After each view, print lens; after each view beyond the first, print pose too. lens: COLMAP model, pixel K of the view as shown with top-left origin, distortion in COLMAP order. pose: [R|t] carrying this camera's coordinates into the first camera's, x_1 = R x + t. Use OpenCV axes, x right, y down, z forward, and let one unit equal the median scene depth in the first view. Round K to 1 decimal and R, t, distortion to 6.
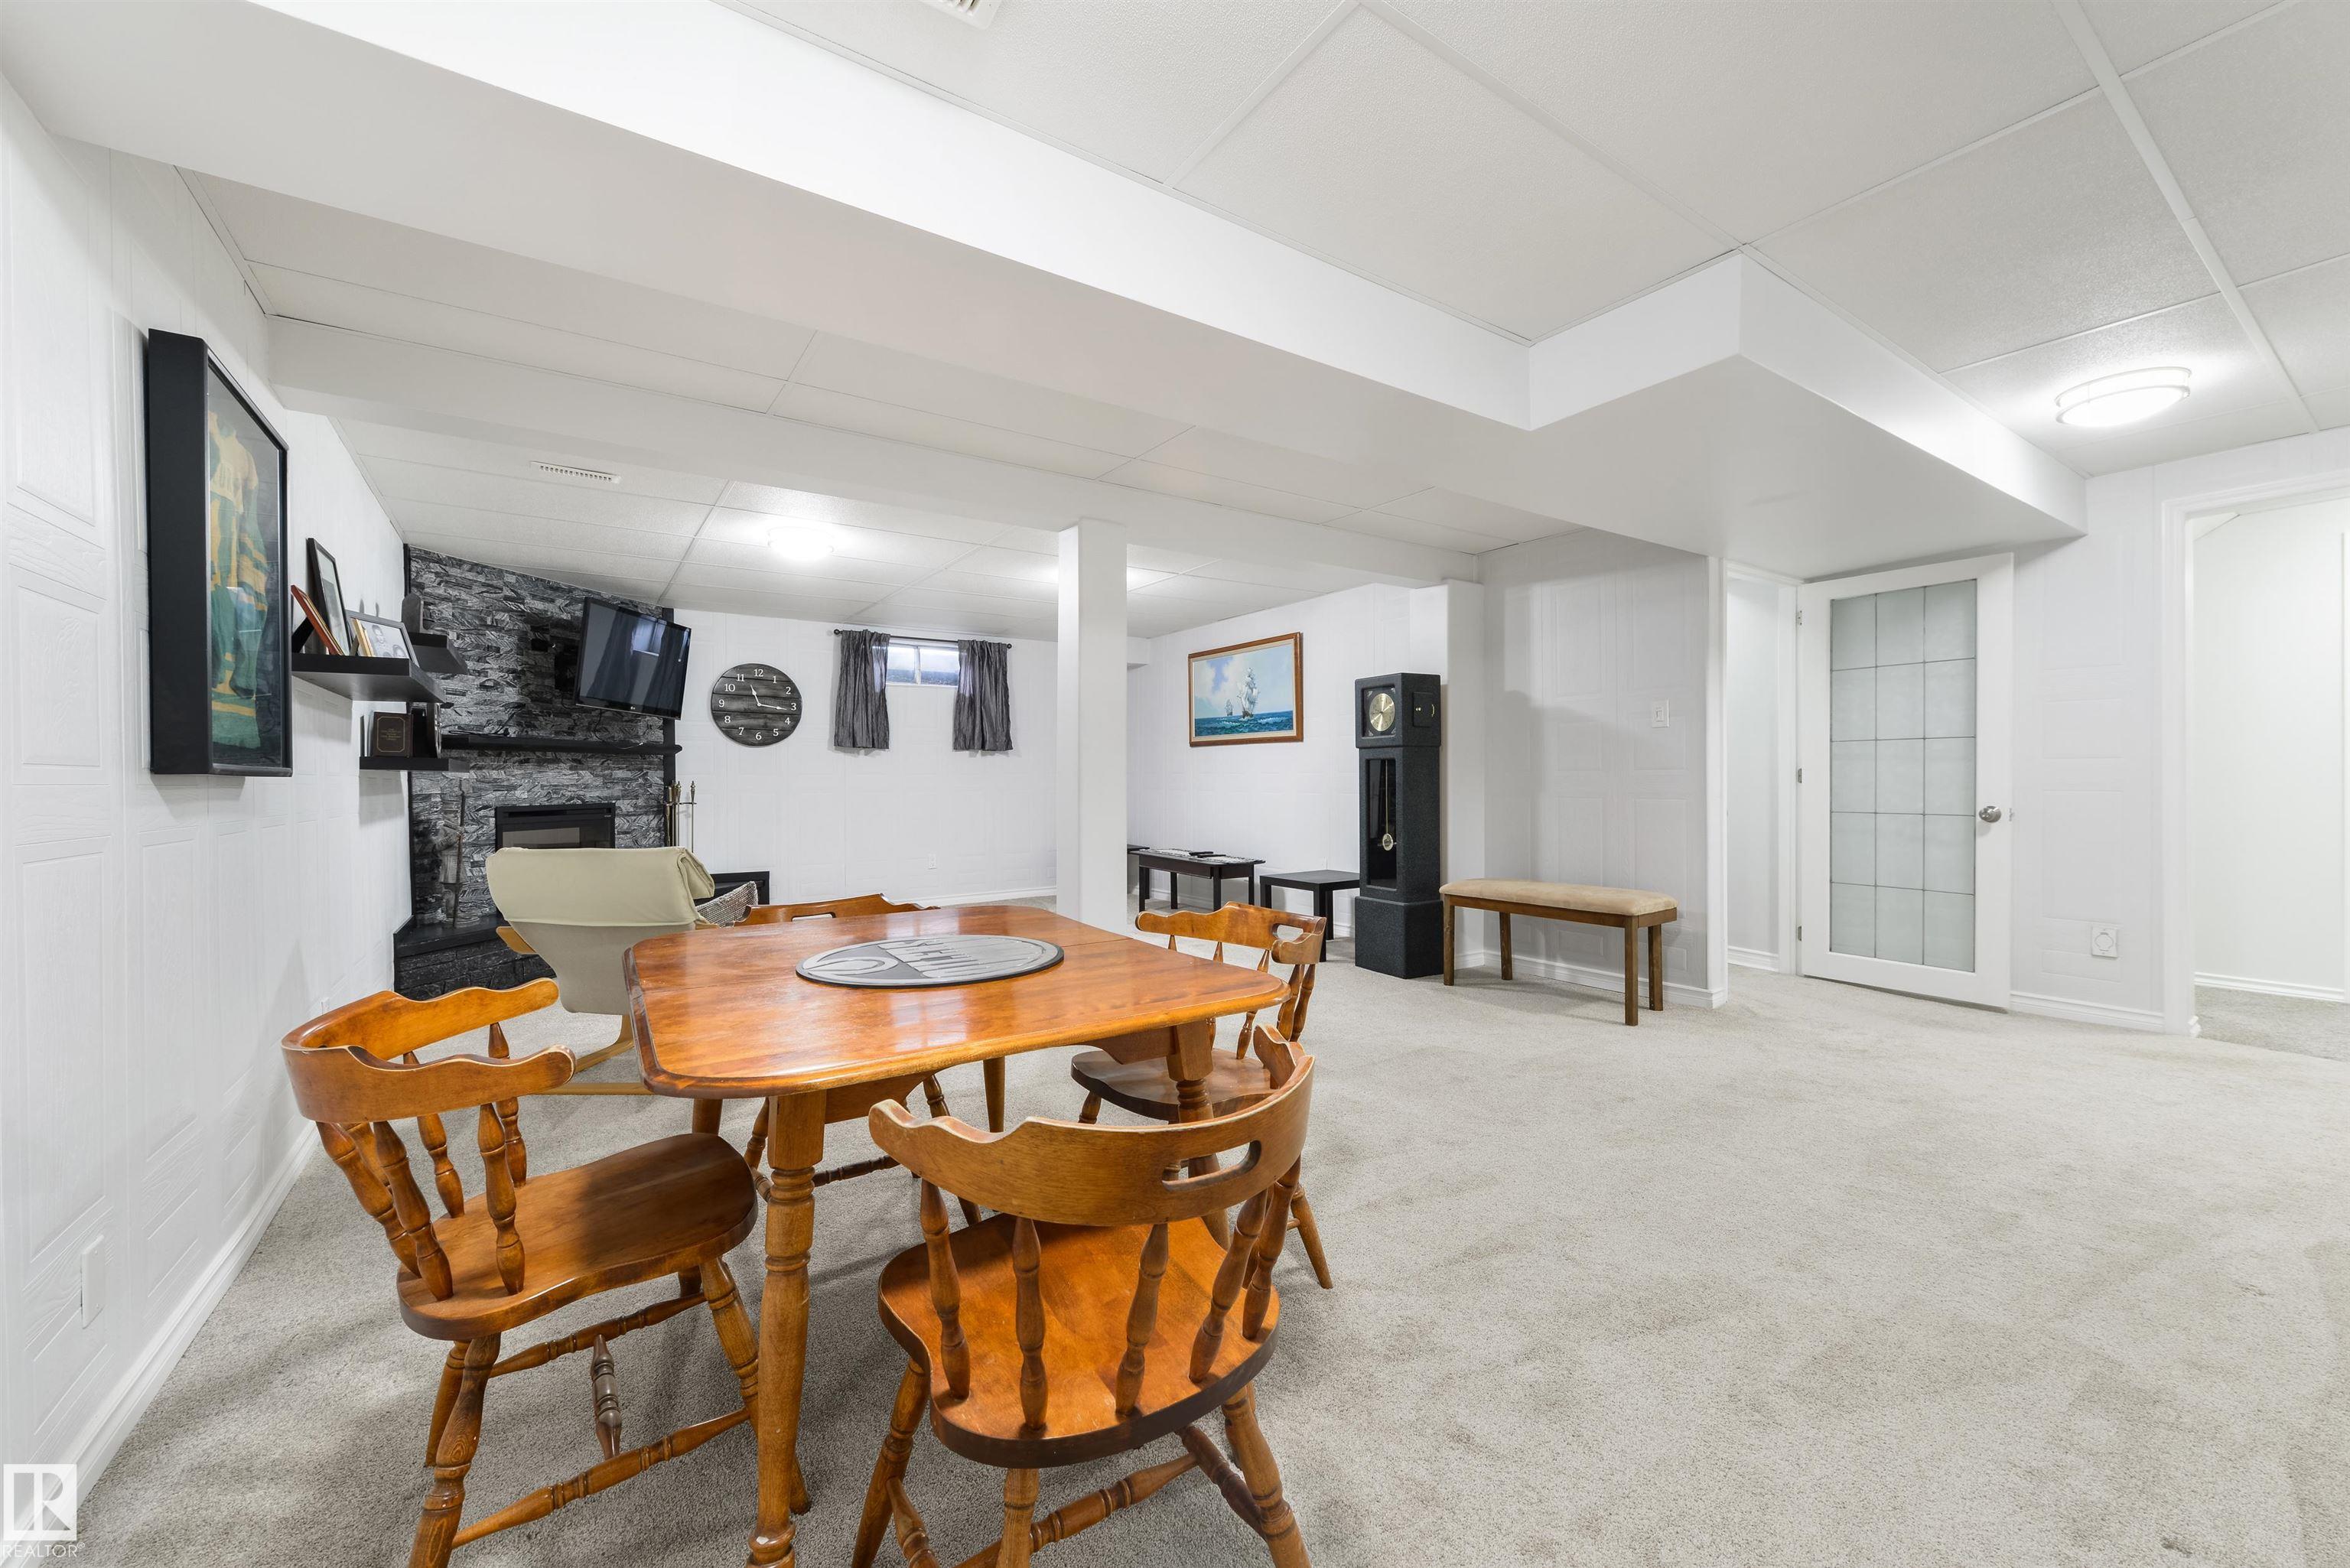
lens RADIAL K [[918.5, 0, 1197.9], [0, 918.5, 782.0], [0, 0, 1]] dist [0.002322, 0.000178]
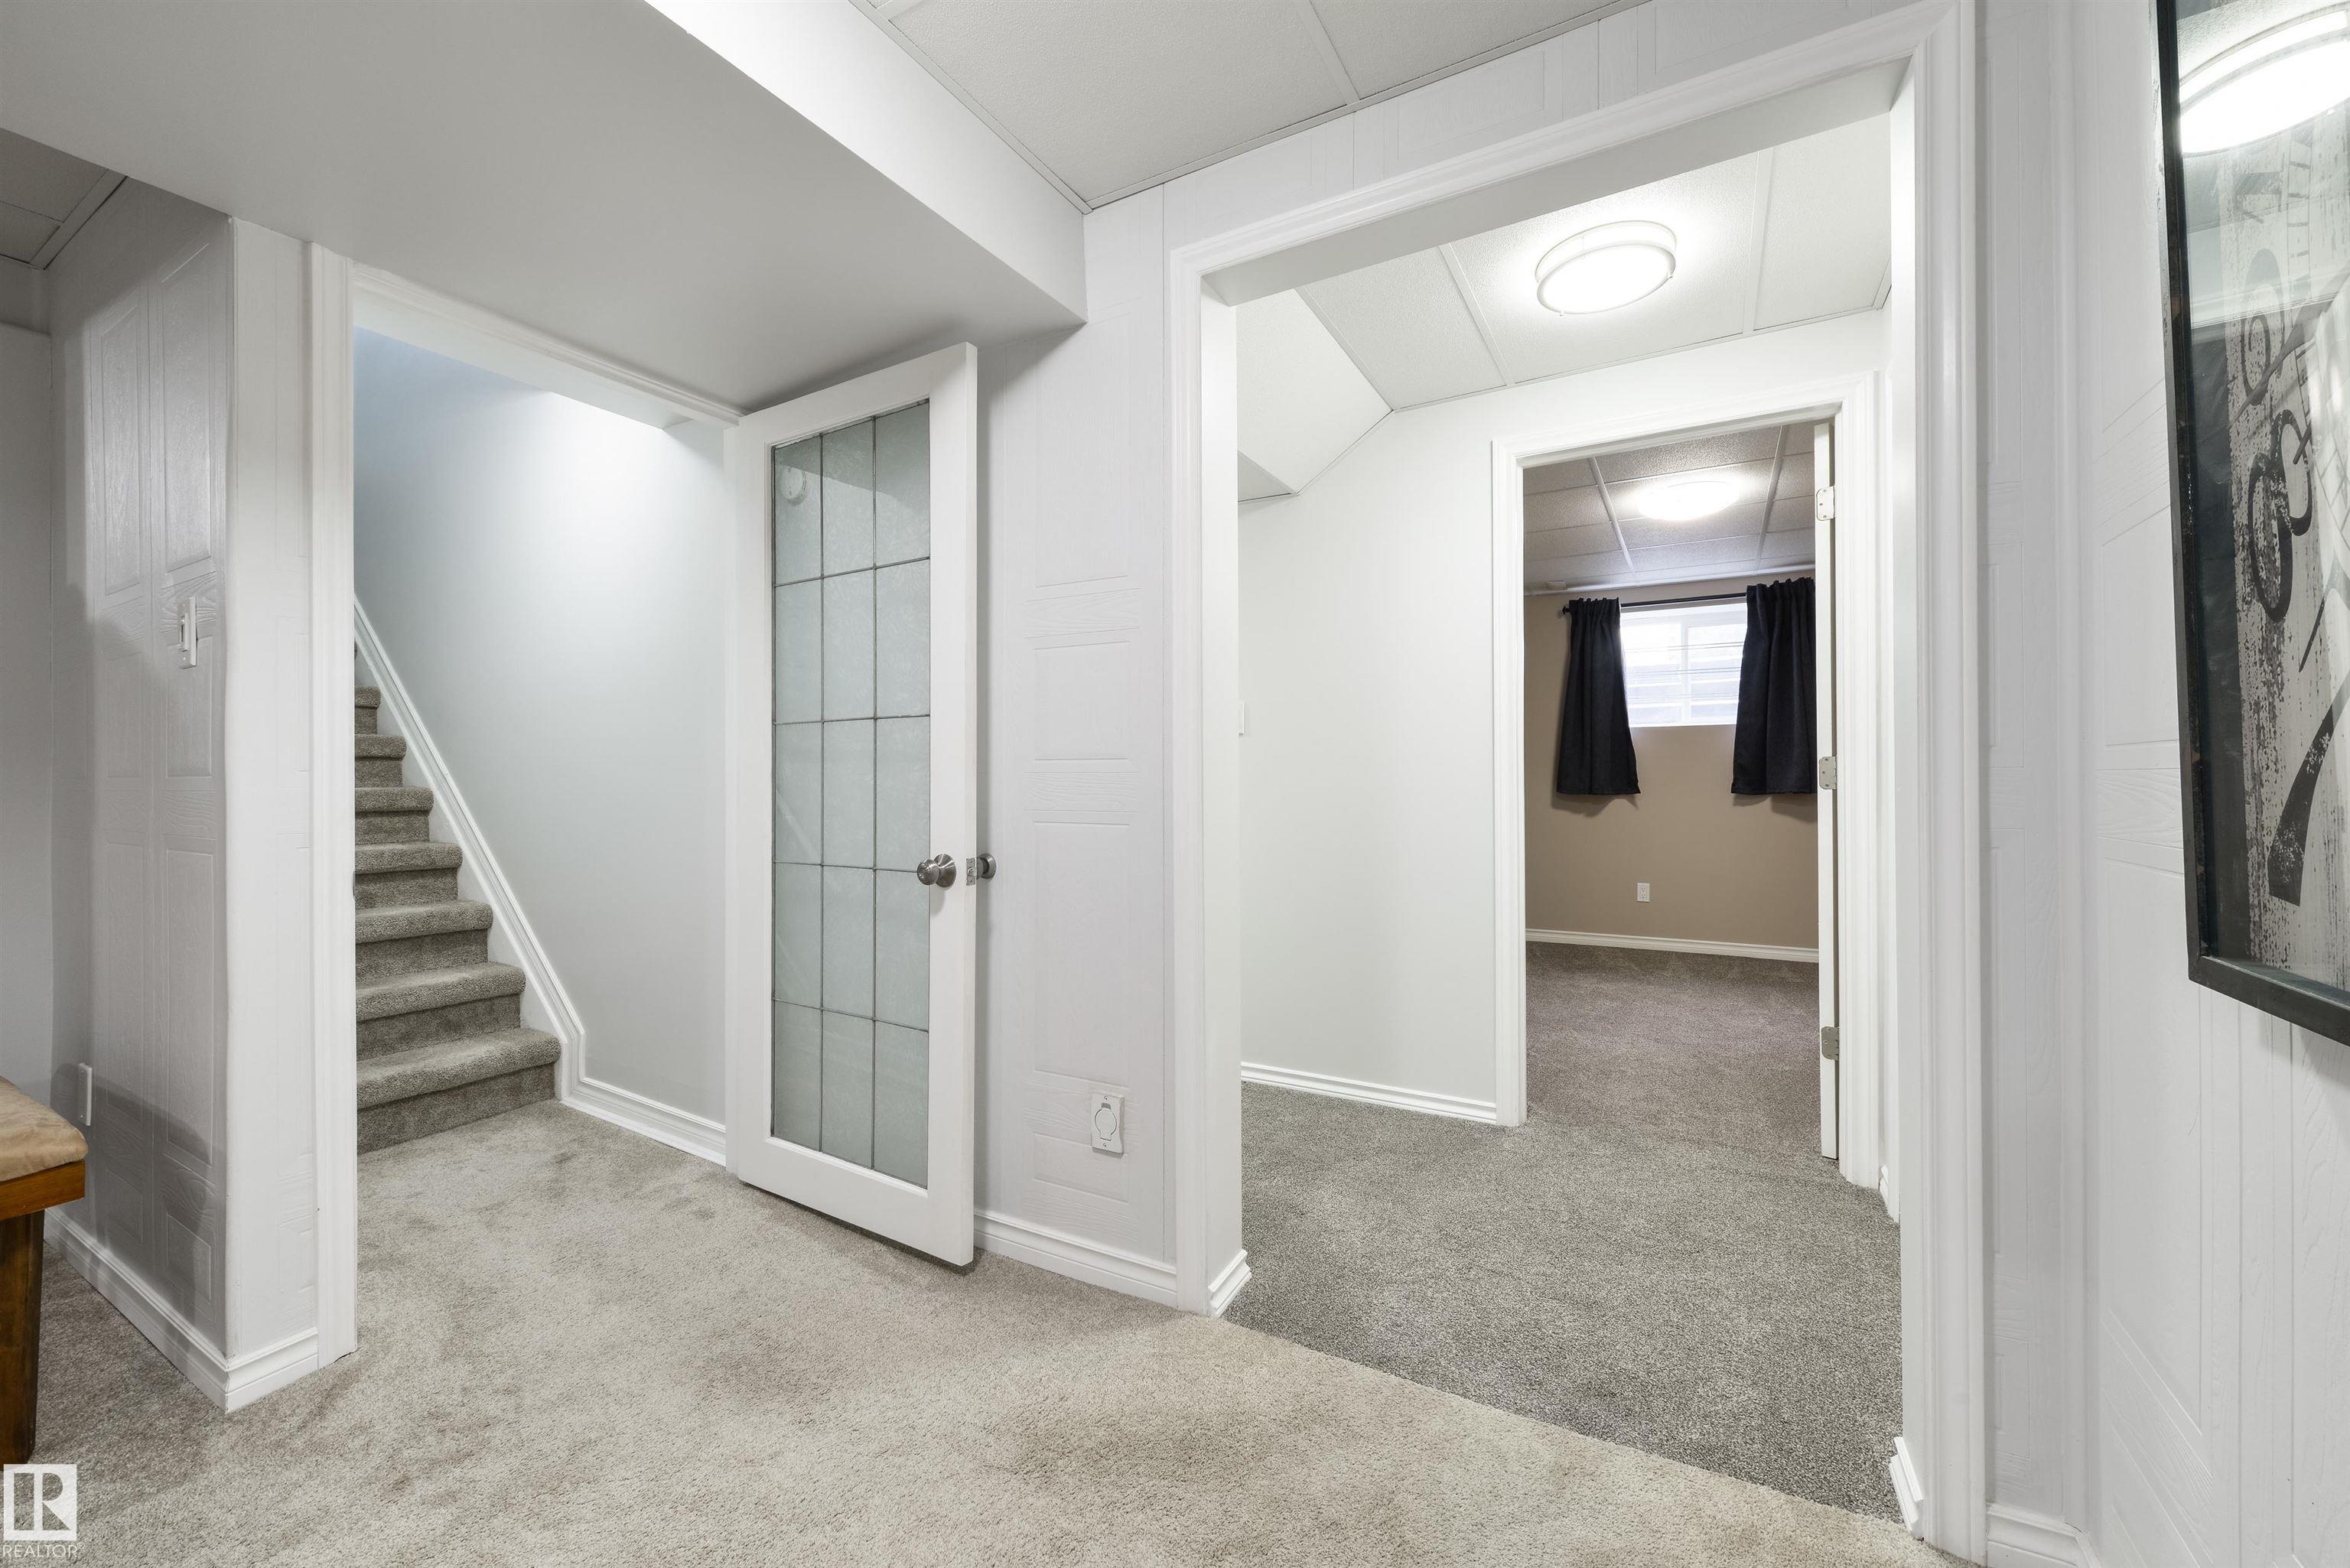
lens RADIAL K [[922.4, 0, 1183.4], [0, 922.4, 776.7], [0, 0, 1]] dist [0.001642, 0.000083]
pose [[0.904627, 0.004708, 0.426179, 0.753462], [-0.000299, 0.999946, -0.010412, -0.010411], [-0.426205, 0.009292, 0.904579, 0.487834]]
